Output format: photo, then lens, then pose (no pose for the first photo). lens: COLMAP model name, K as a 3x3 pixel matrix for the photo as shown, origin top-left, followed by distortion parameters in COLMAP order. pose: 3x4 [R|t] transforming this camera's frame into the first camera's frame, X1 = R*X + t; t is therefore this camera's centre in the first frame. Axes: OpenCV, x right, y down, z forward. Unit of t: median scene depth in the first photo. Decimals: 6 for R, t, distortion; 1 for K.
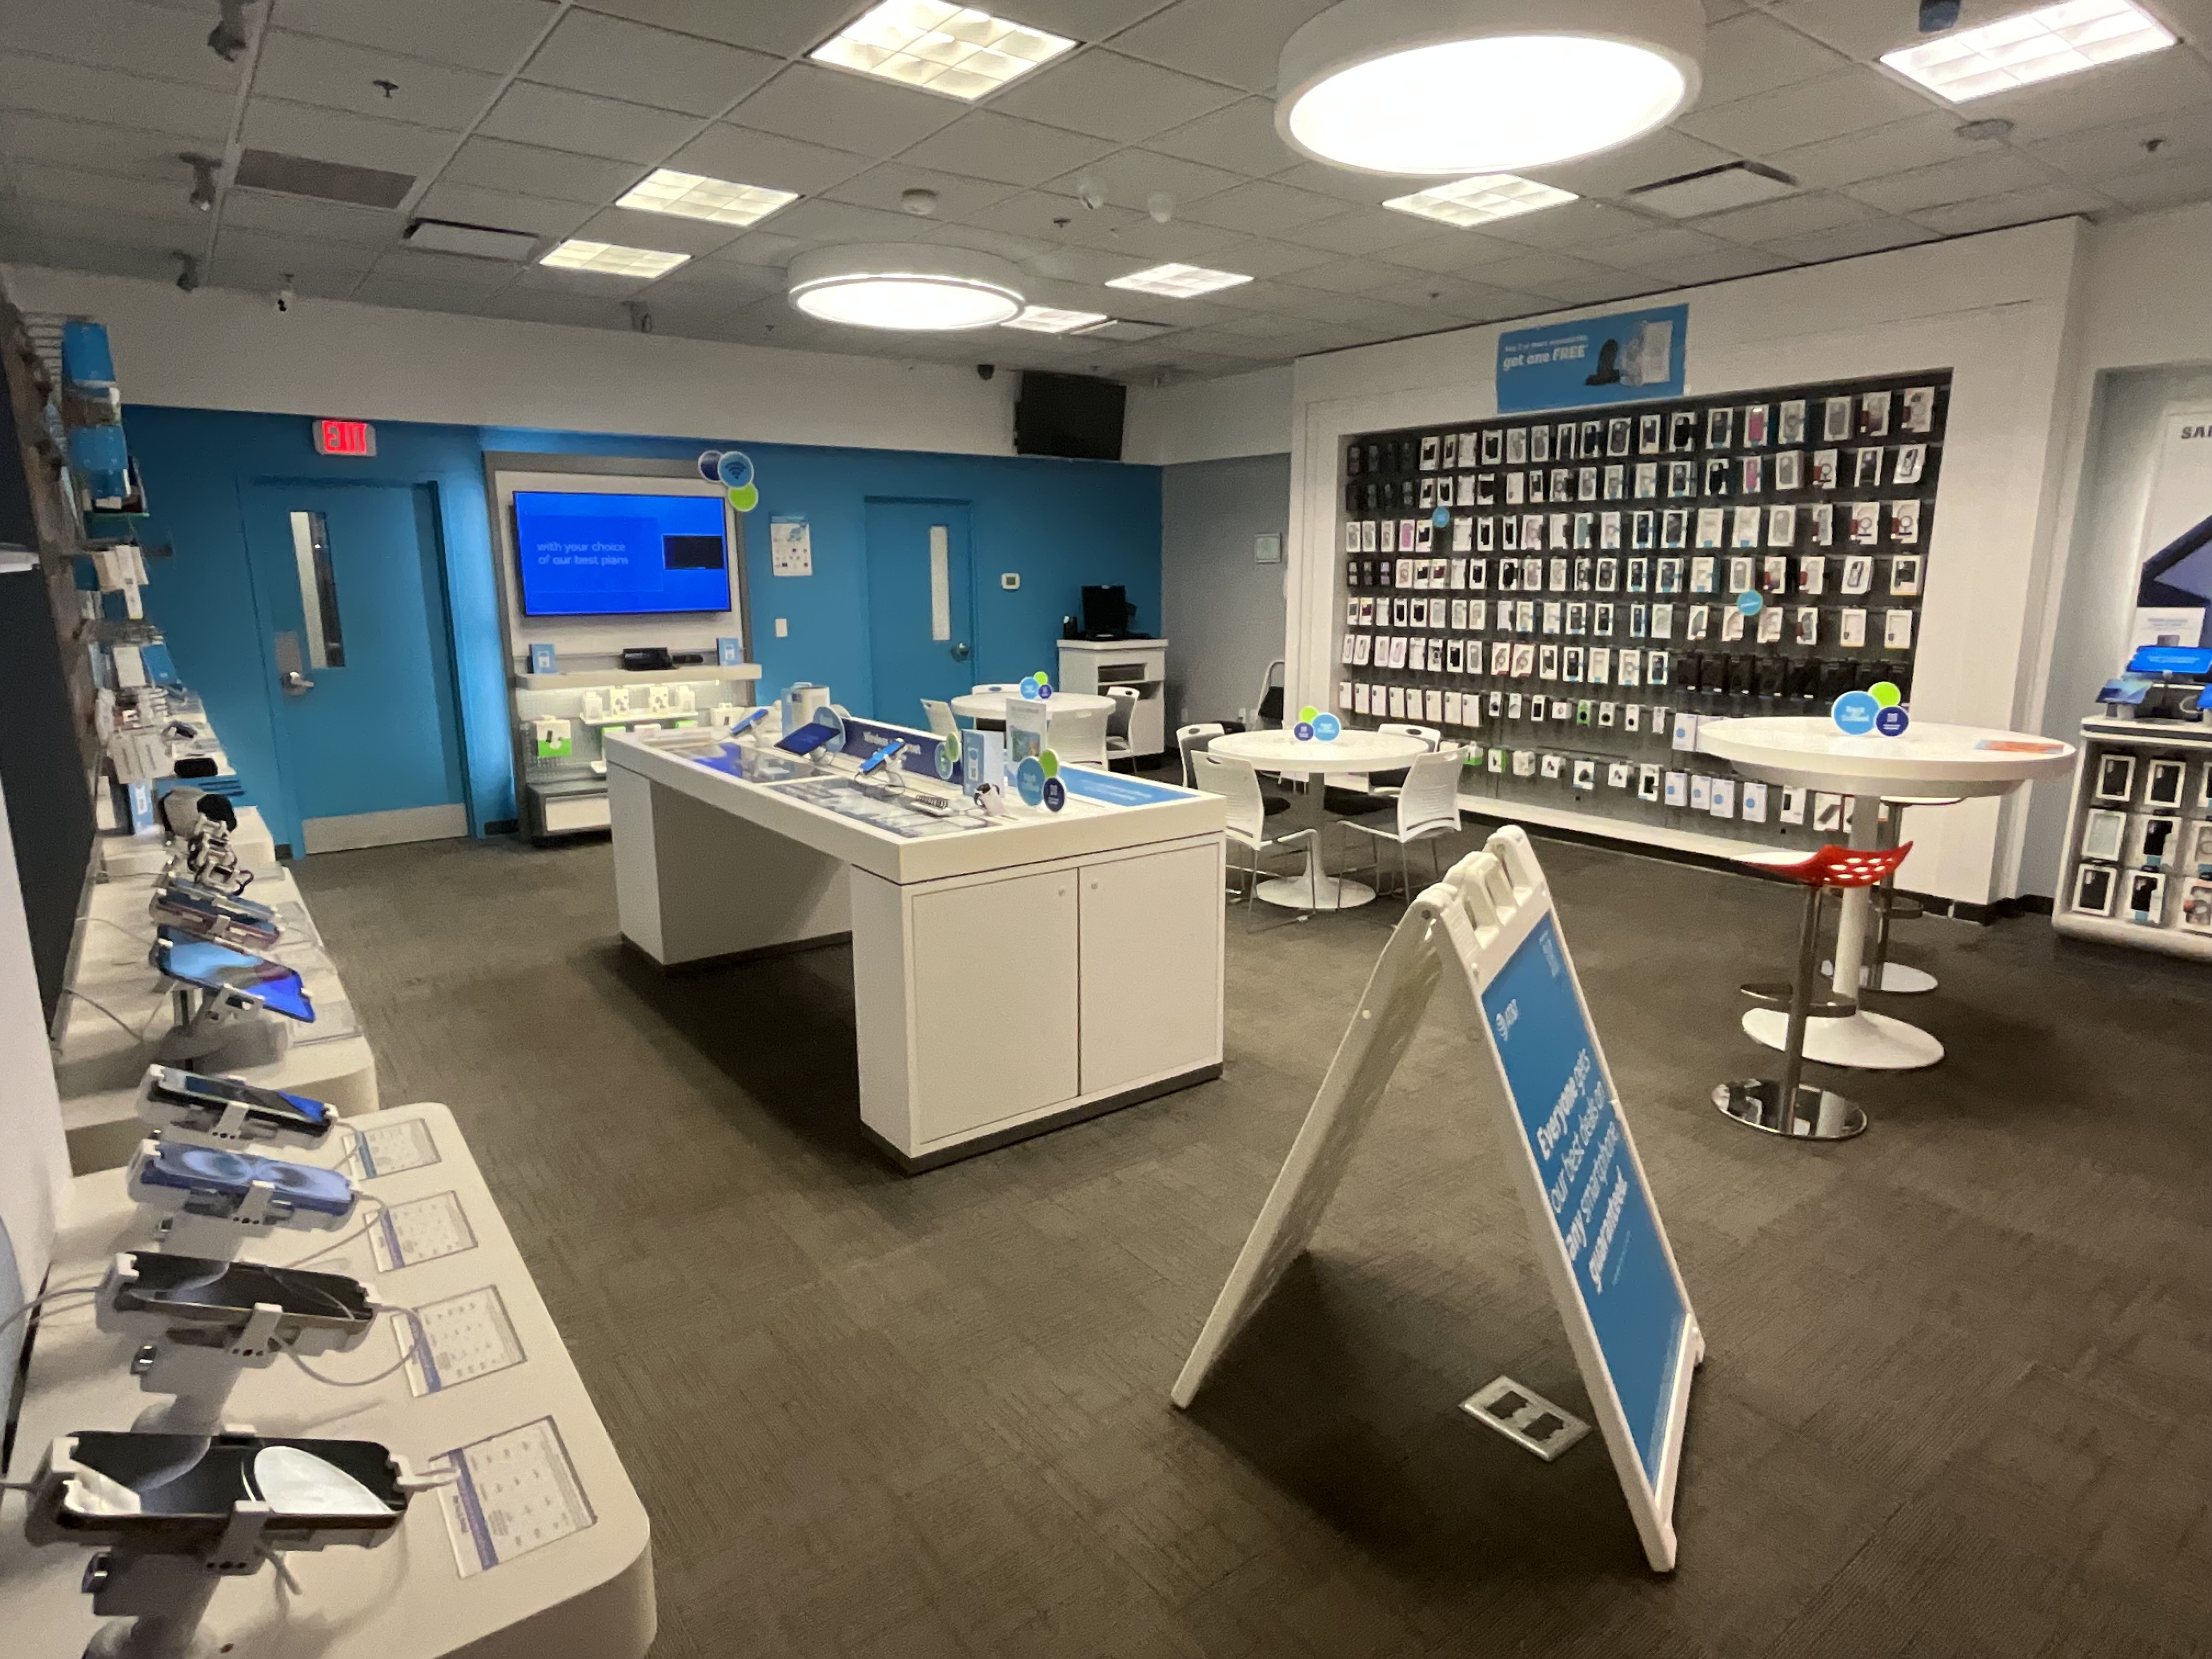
lens RADIAL K [[1243.4, 0, 1104.2], [0, 1243.4, 830.8], [0, 0, 1]] dist [-0.004958, 0.001966]
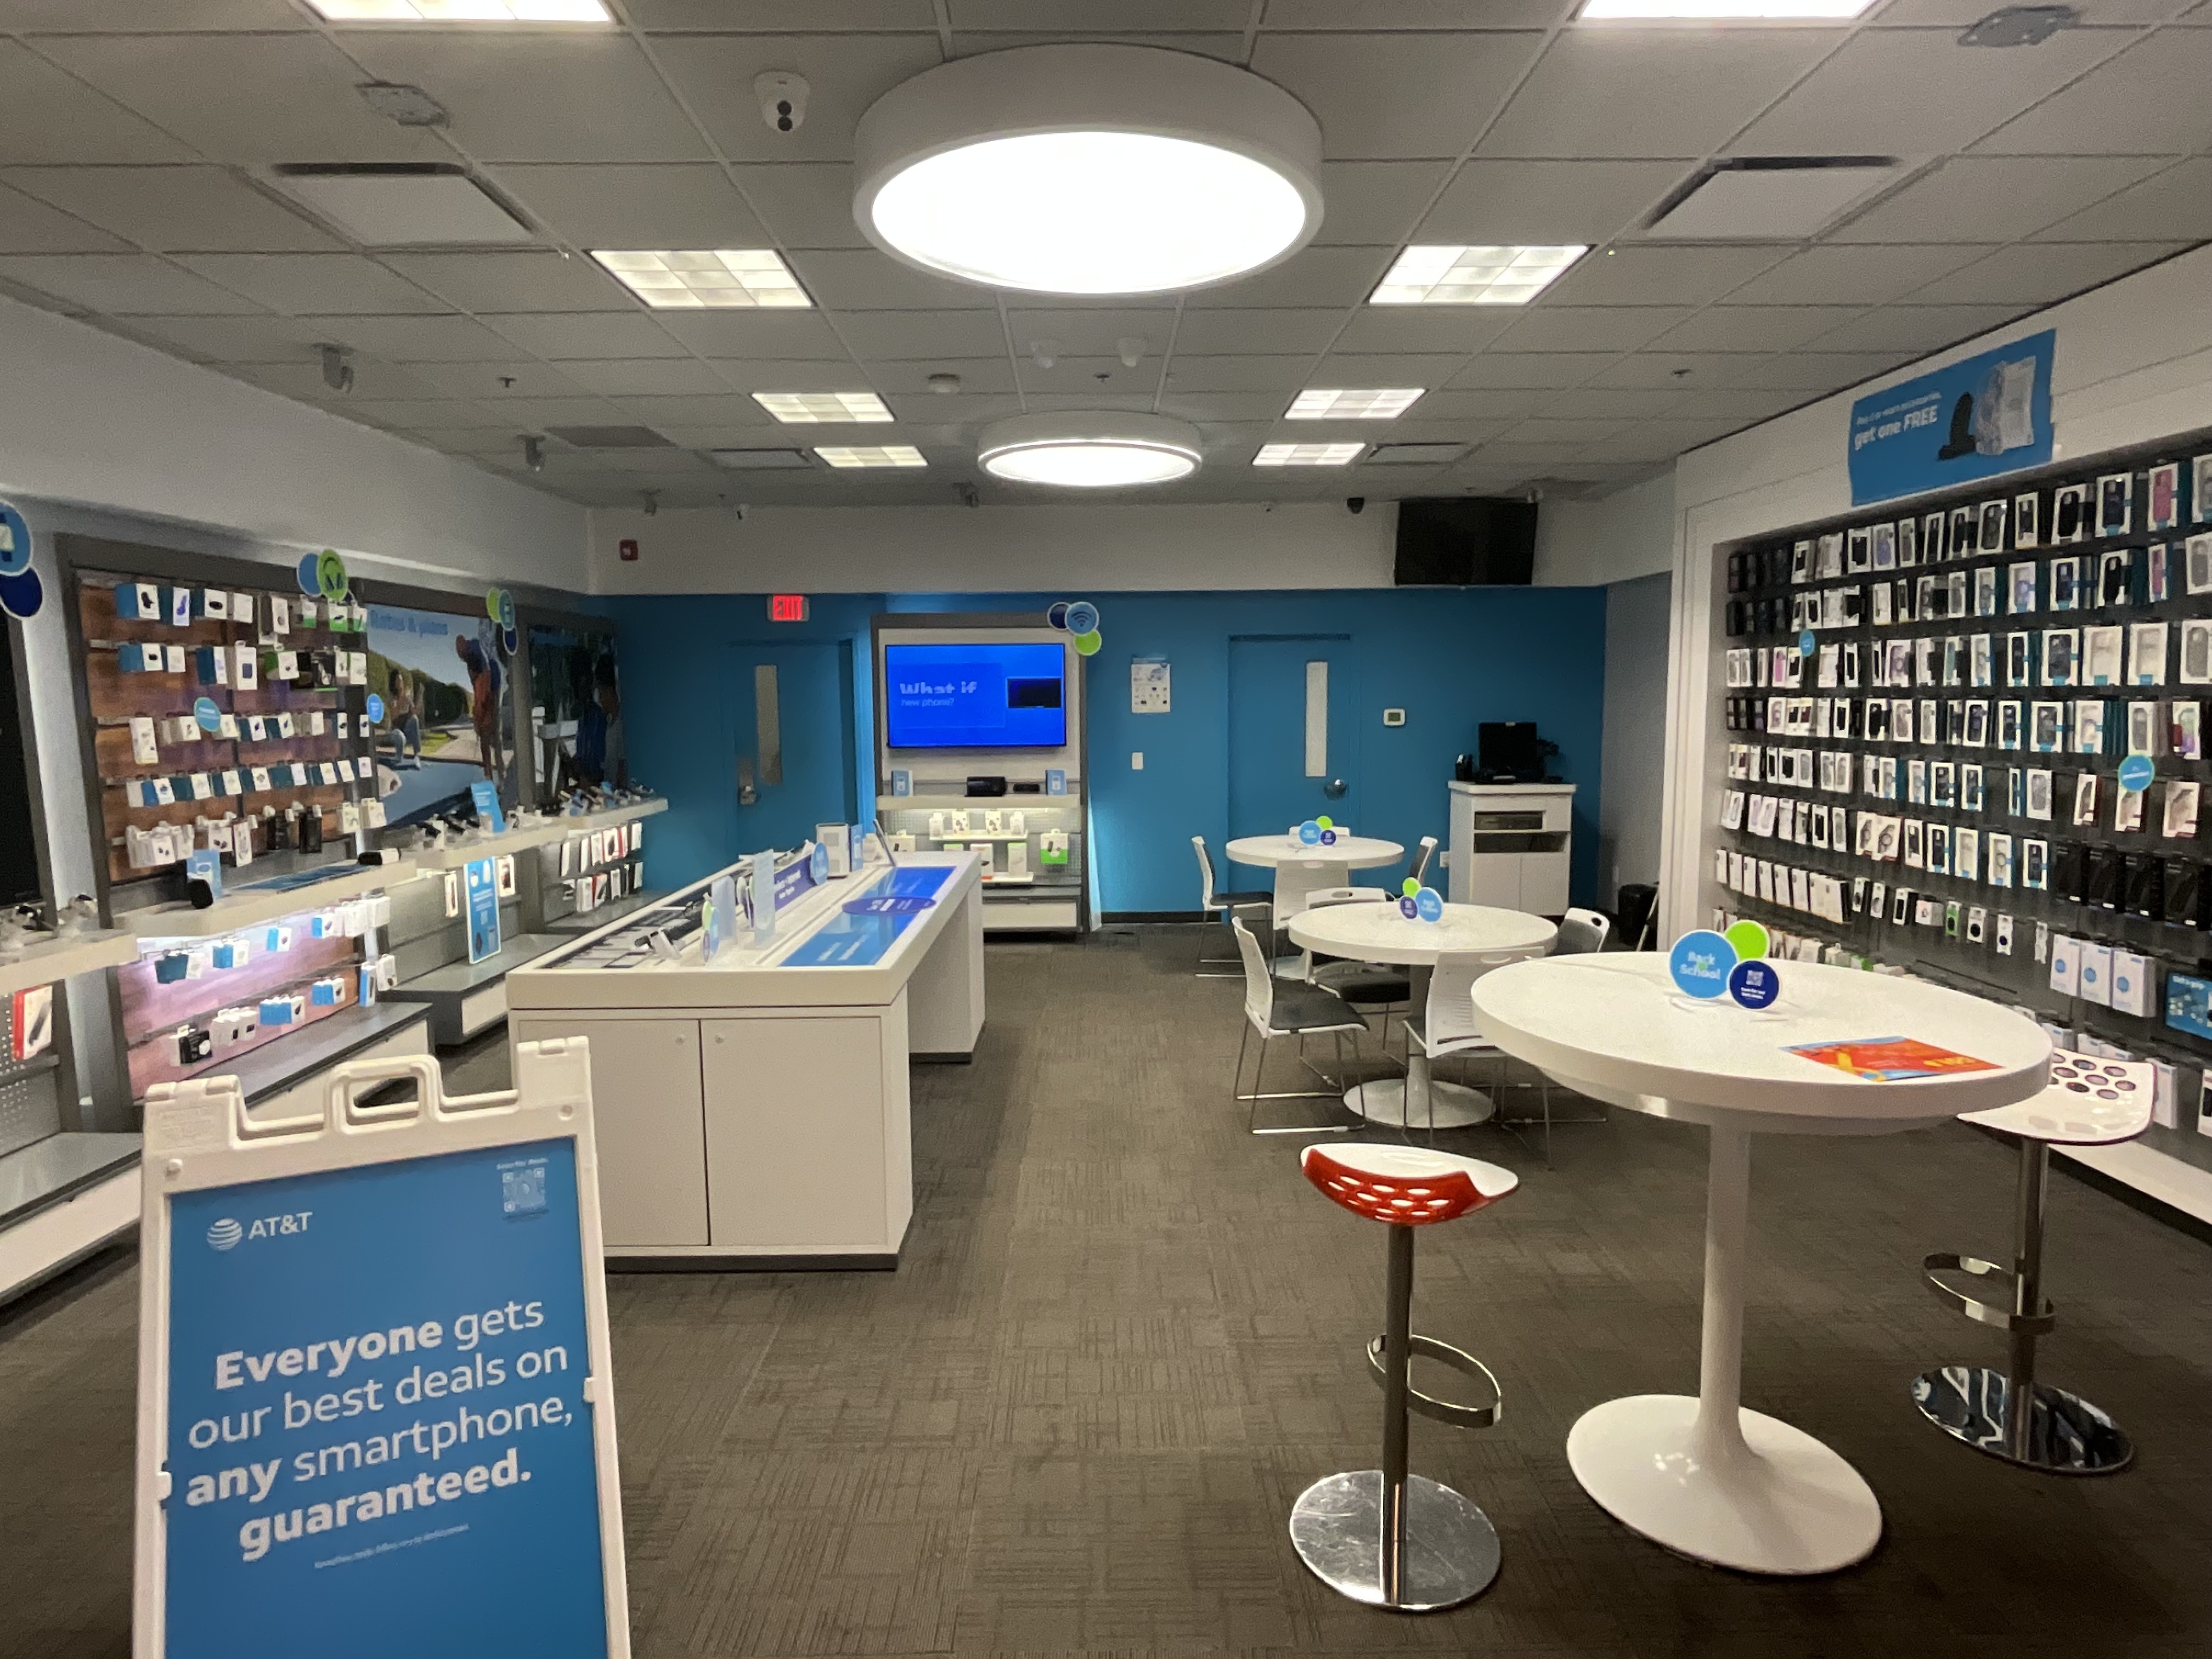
lens RADIAL K [[1243.4, 0, 1113.5], [0, 1243.4, 836.3], [0, 0, 1]] dist [-0.004958, 0.001966]
pose [[0.807537, 0.063627, -0.586375, 0.408744], [-0.115147, 0.992042, -0.050932, -0.051736], [0.578468, 0.108649, 0.808437, 0.166920]]
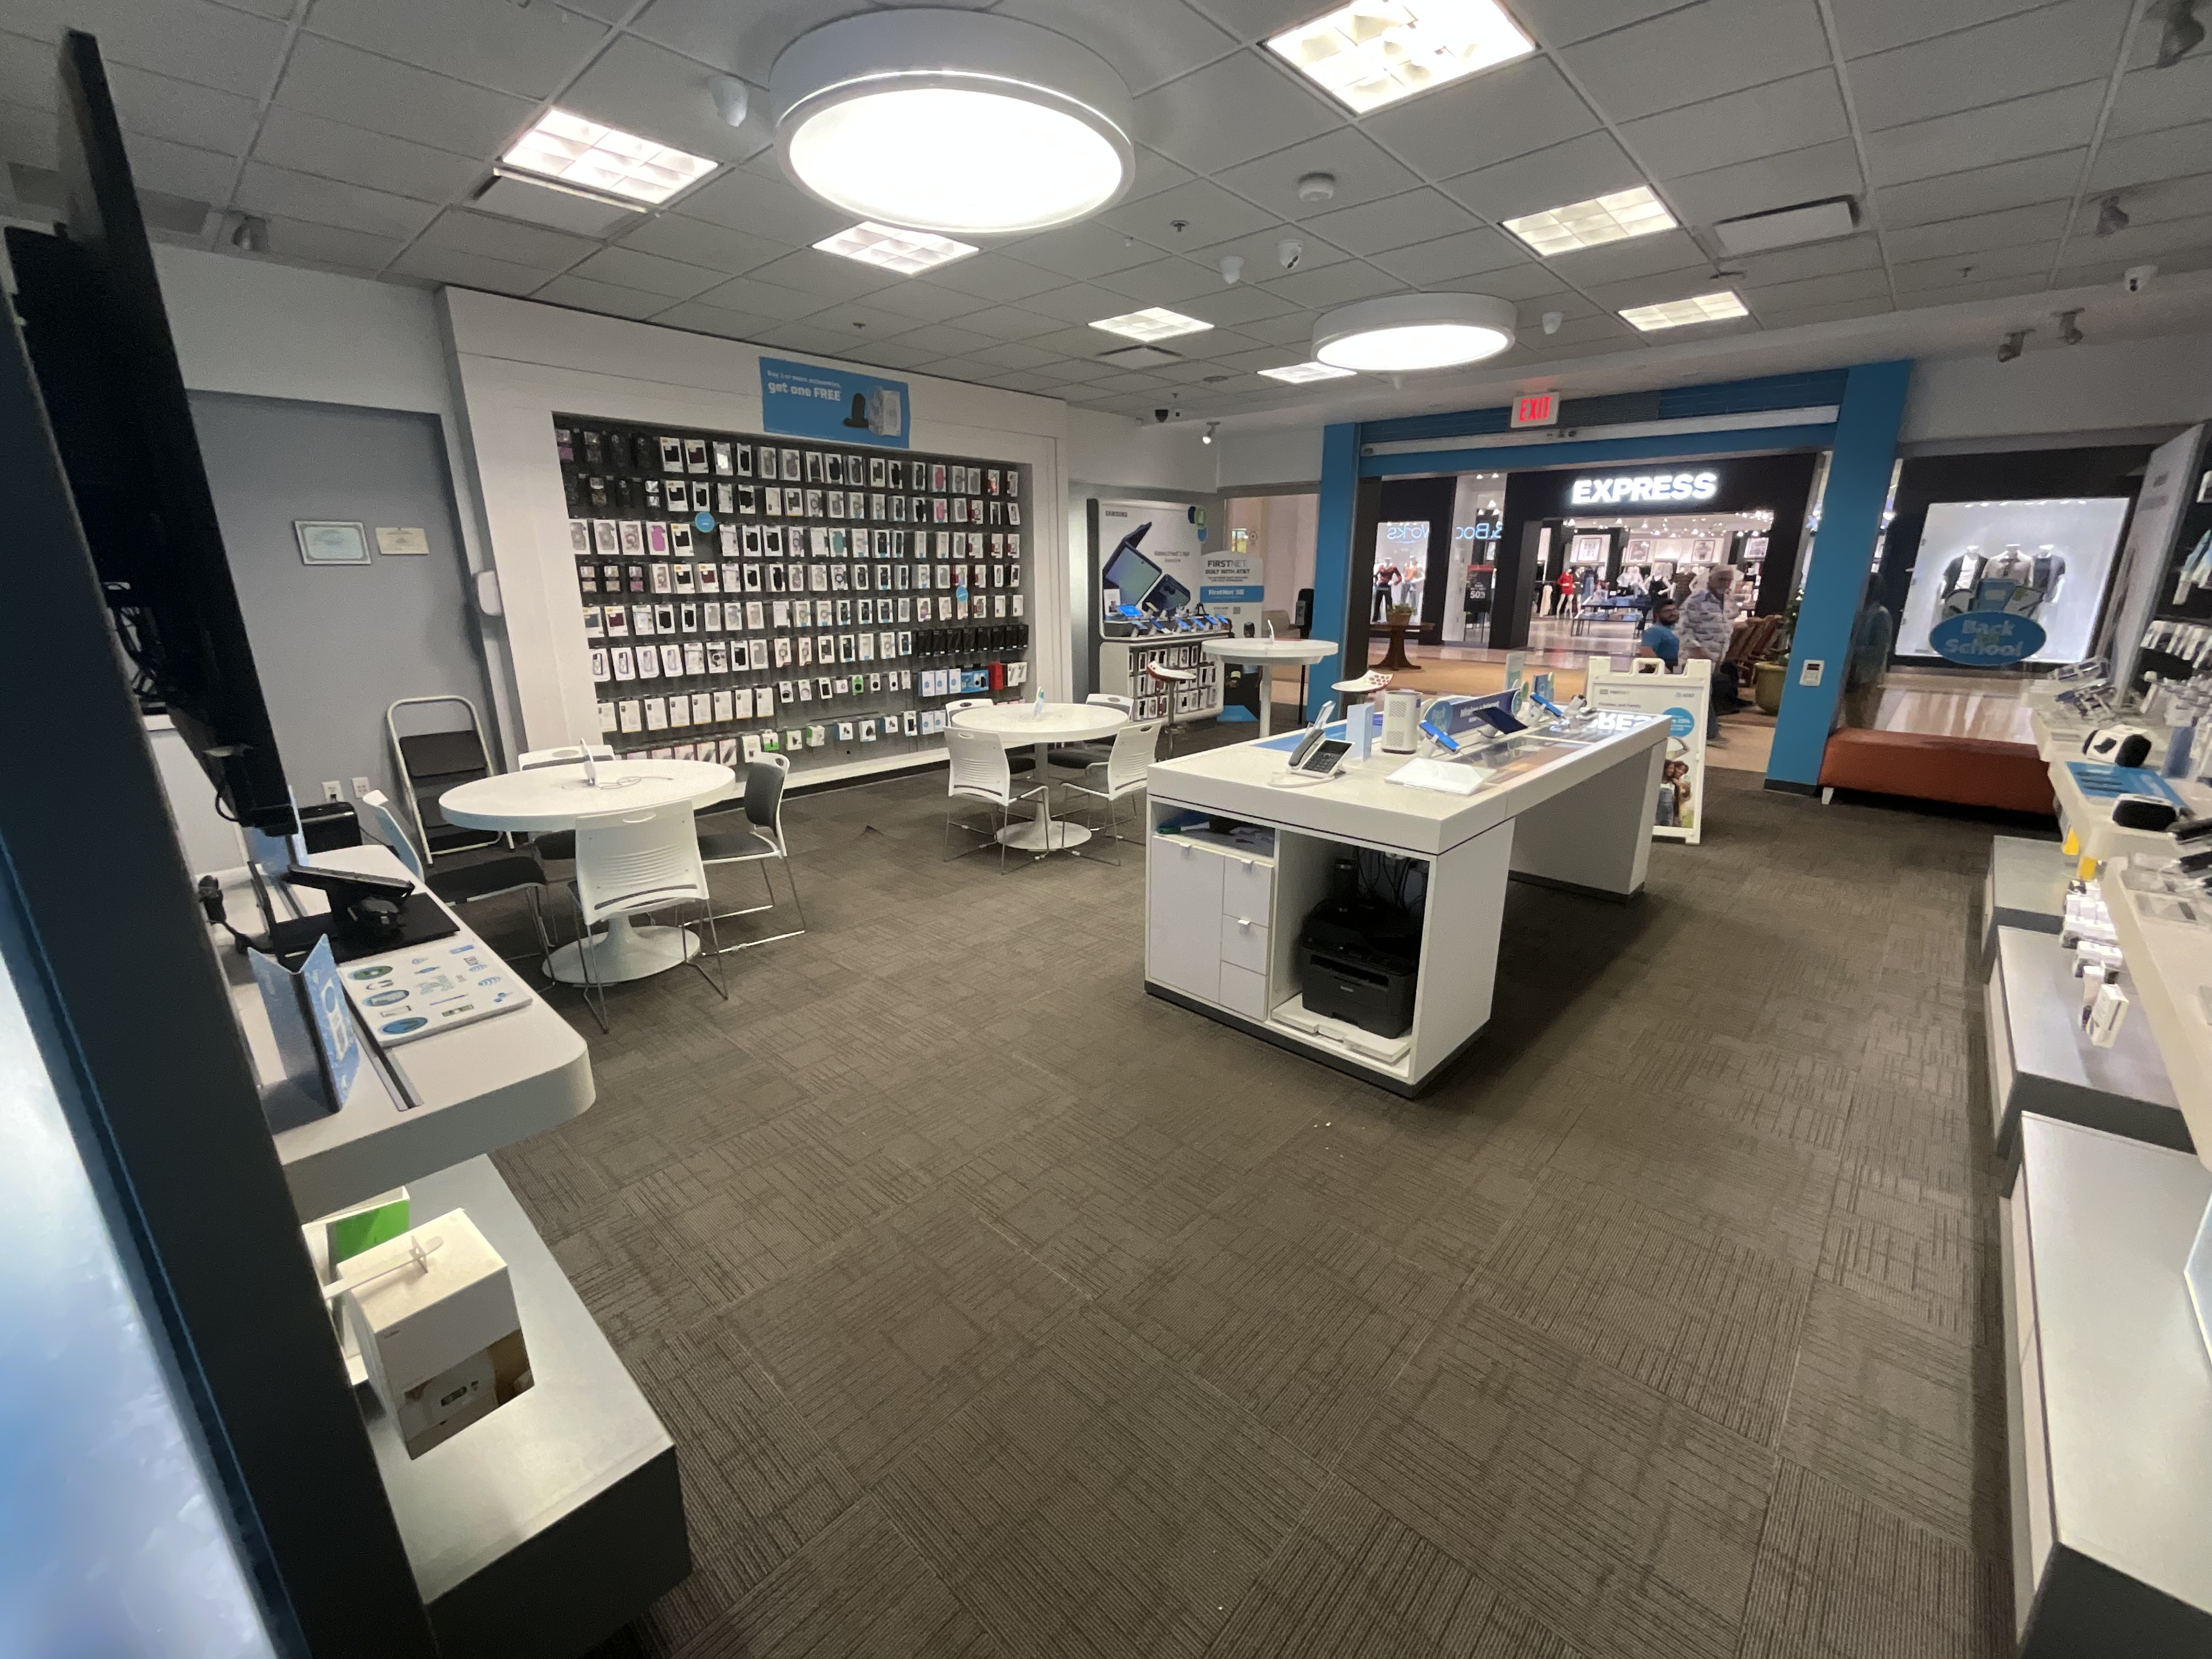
lens RADIAL K [[905.0, 0, 1104.7], [0, 905.0, 837.7], [0, 0, 1]] dist [-0.015306, -0.000002]
pose [[-0.174087, -0.274883, 0.945586, -0.600121], [0.205331, 0.929009, 0.307867, -0.183743], [-0.963085, 0.247754, -0.105286, 0.884587]]
